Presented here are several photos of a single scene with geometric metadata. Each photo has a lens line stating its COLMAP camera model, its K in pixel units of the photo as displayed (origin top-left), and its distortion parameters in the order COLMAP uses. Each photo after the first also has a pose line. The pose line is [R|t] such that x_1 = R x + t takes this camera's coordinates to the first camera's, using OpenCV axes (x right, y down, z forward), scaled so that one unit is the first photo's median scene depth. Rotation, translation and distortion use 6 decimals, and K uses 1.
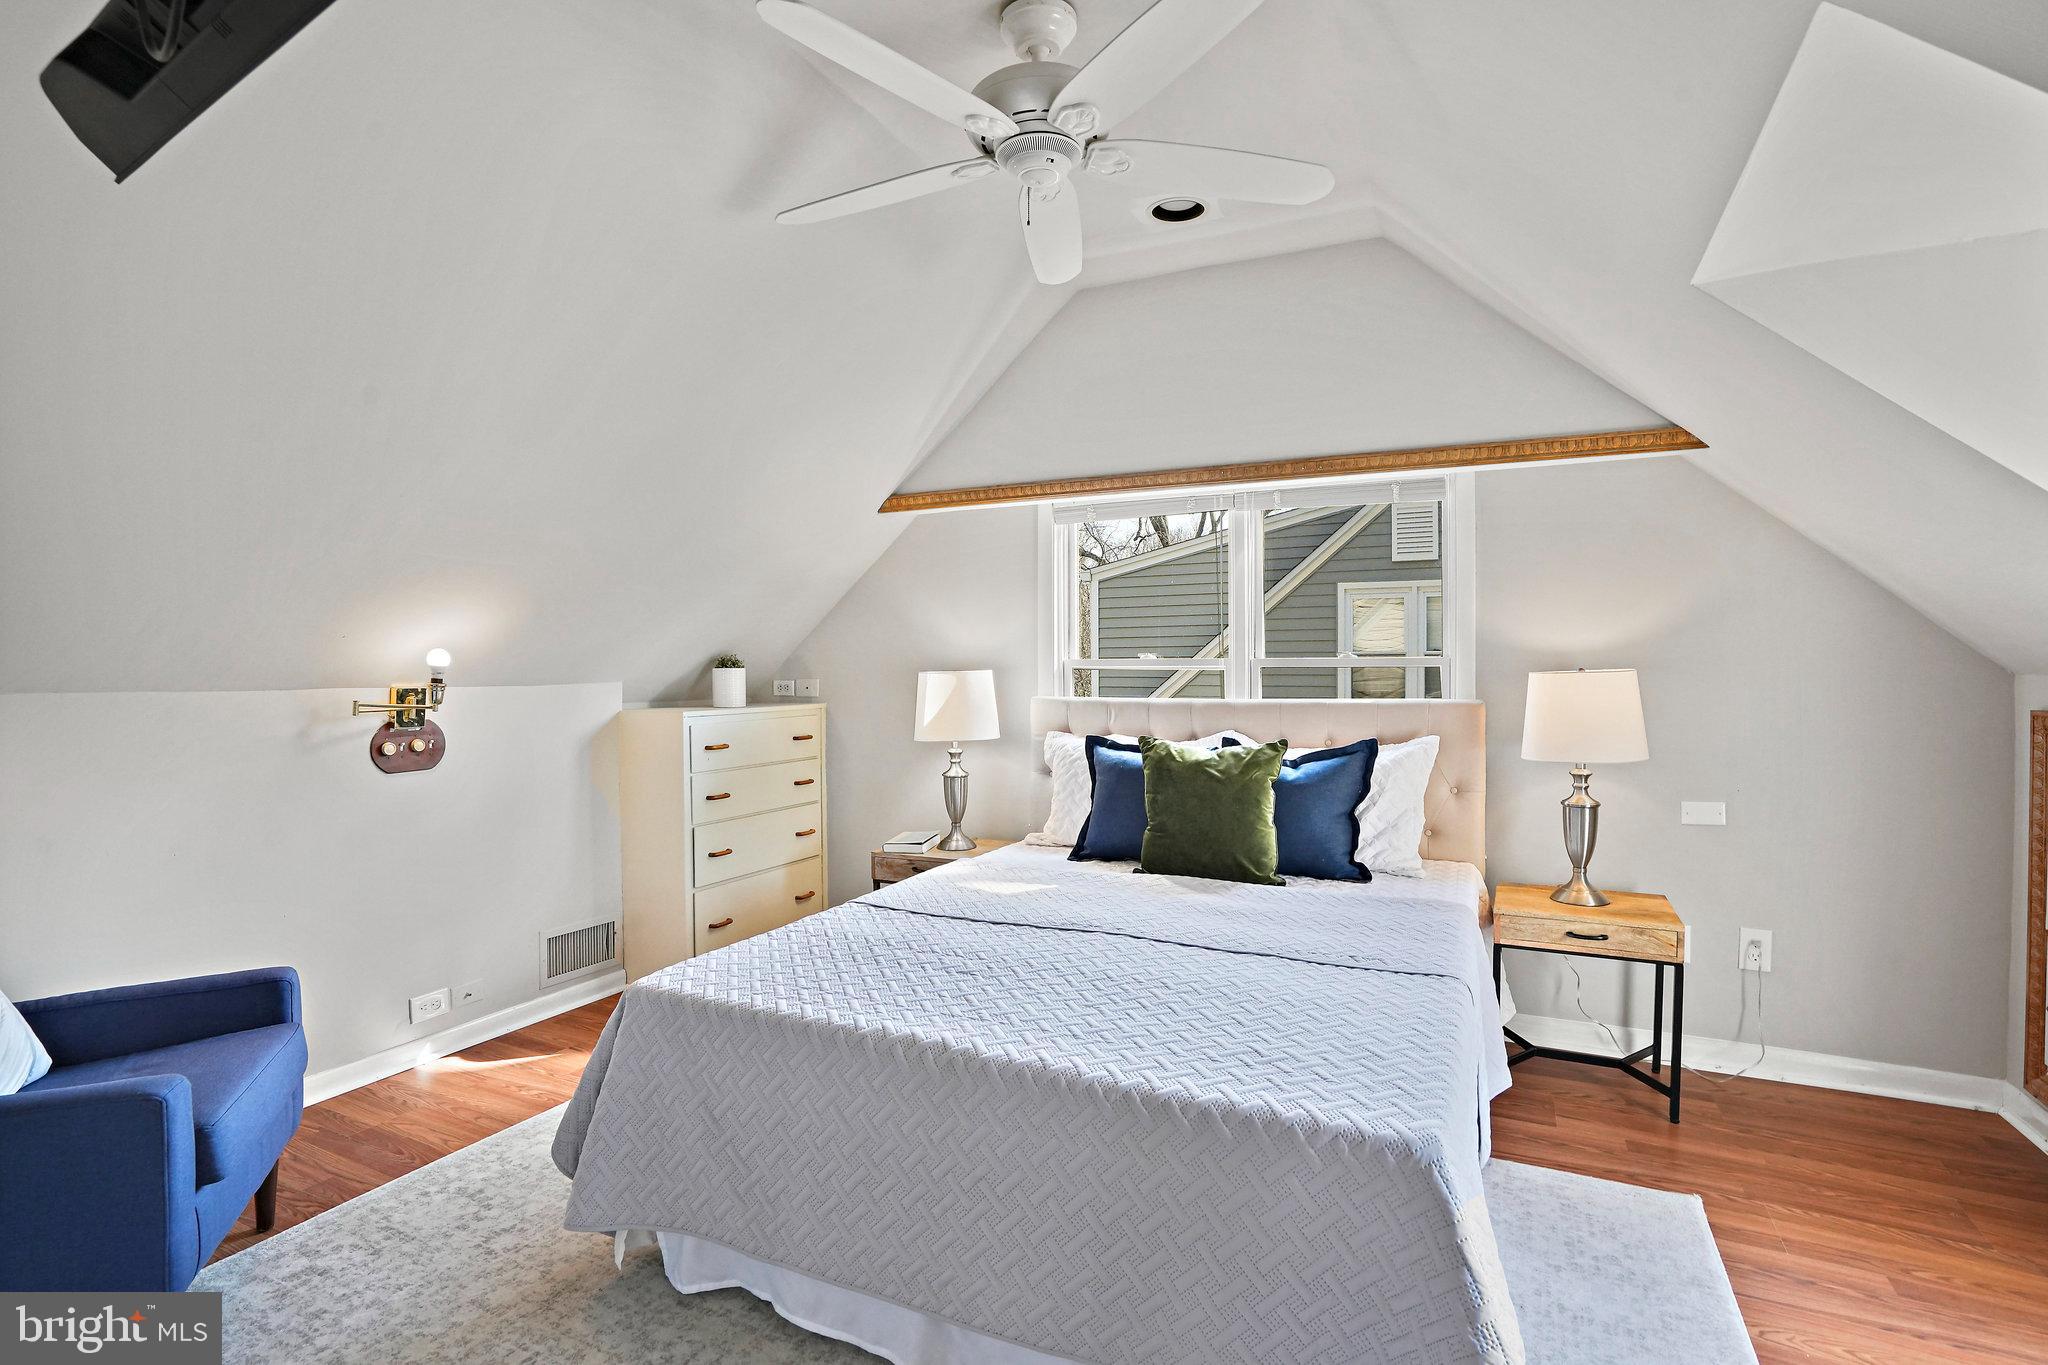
lens RADIAL K [[991.5, 0, 1009.6], [0, 991.5, 678.1], [0, 0, 1]] dist [-0.036213, 0.011960]
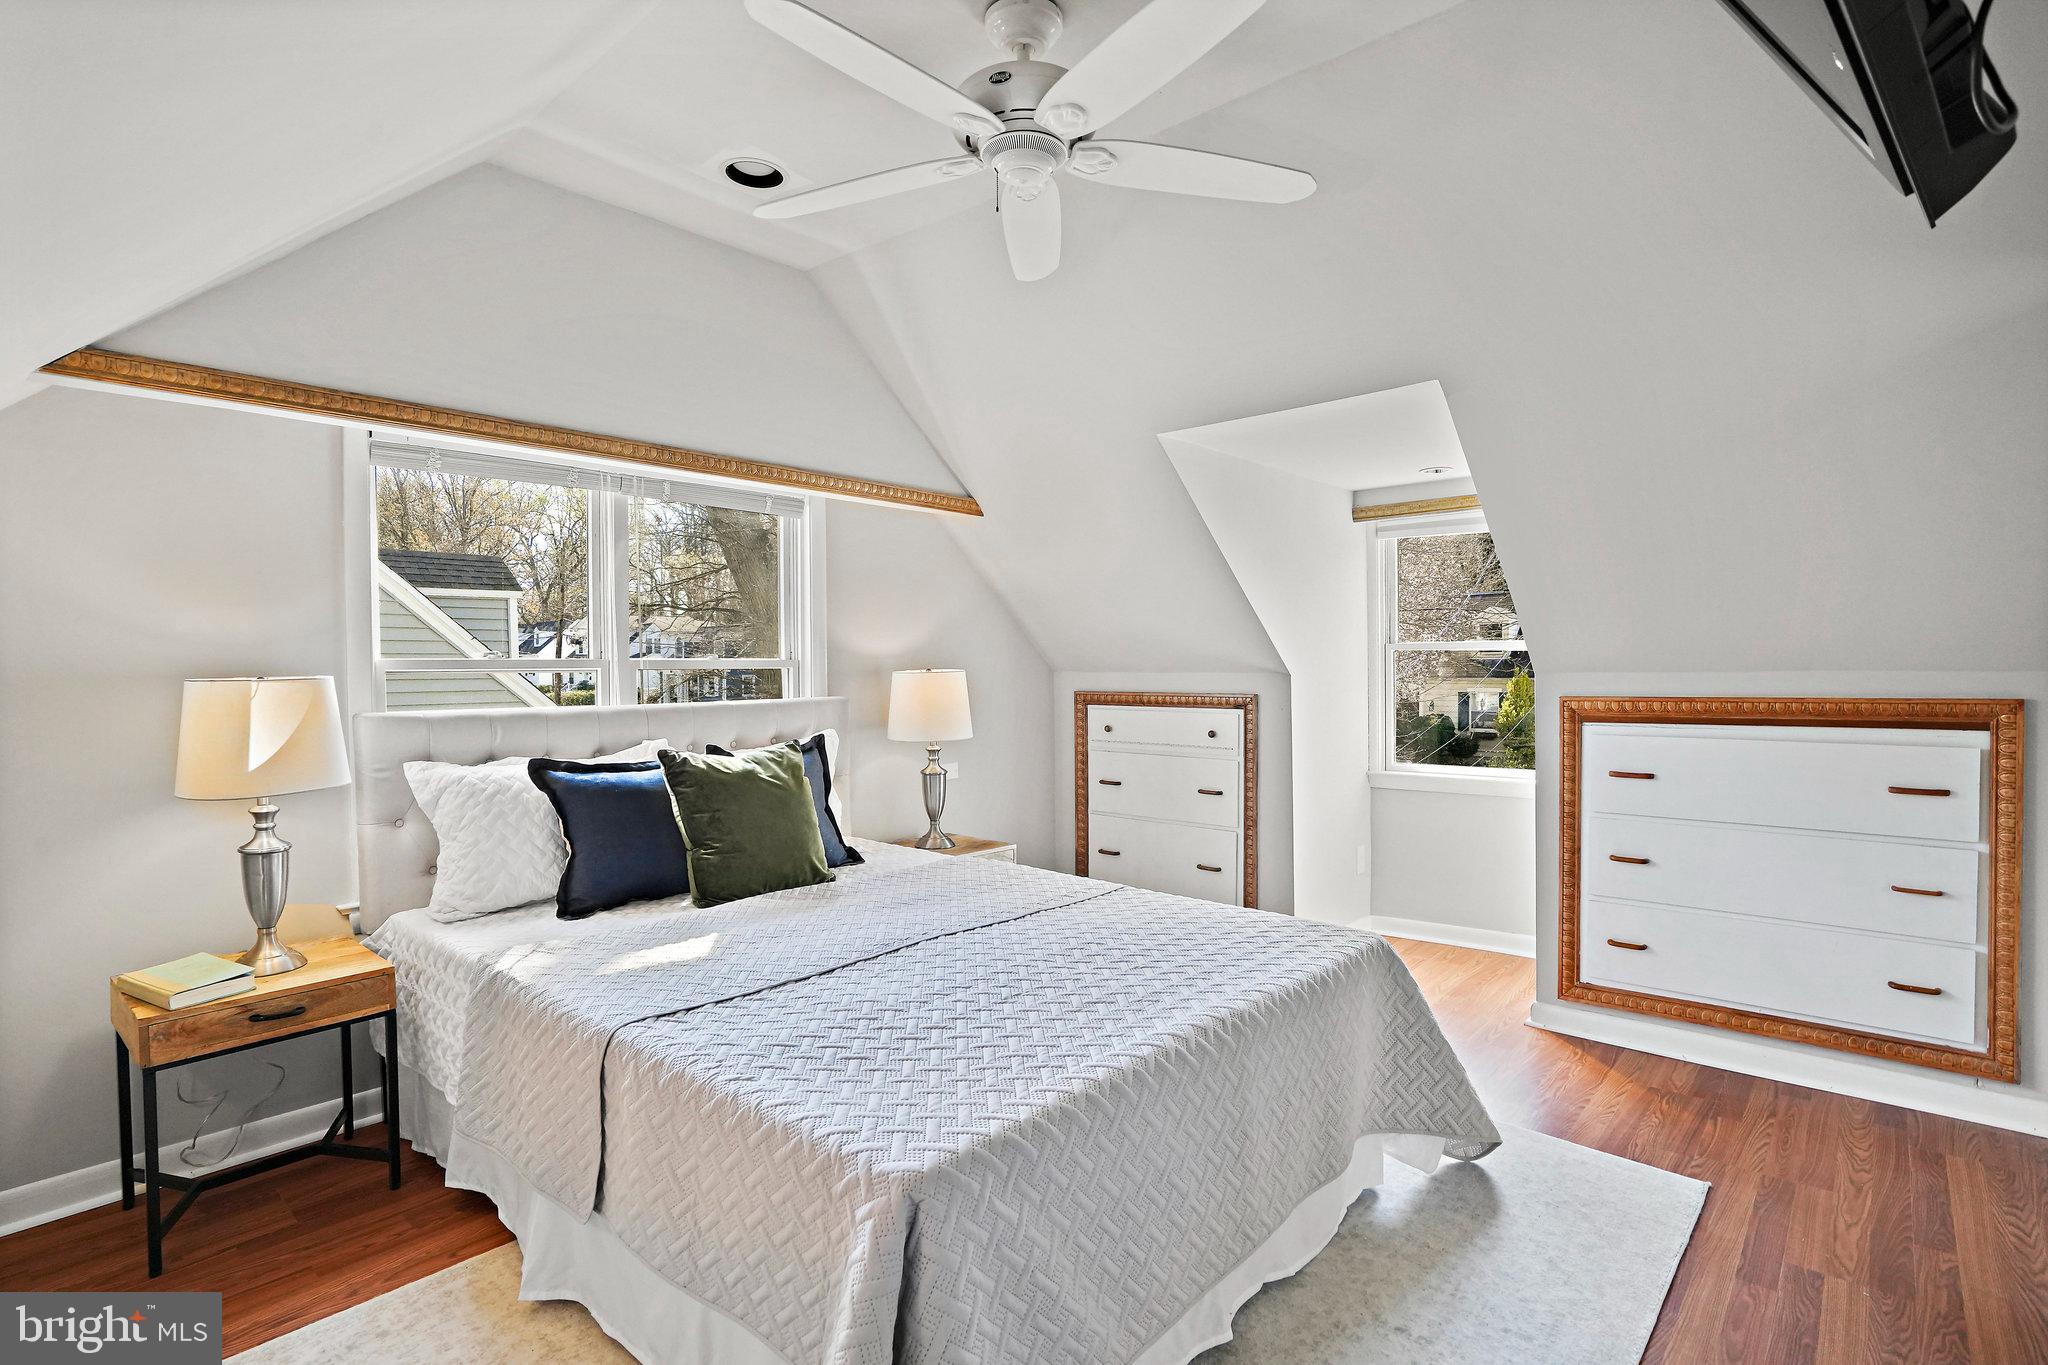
lens RADIAL K [[991.5, 0, 1011.7], [0, 991.5, 680.0], [0, 0, 1]] dist [-0.036213, 0.011960]
pose [[0.279992, -0.012140, 0.959926, -0.560095], [0.017822, 0.999813, 0.007446, -0.002193], [-0.959837, 0.015023, 0.280156, 0.446076]]
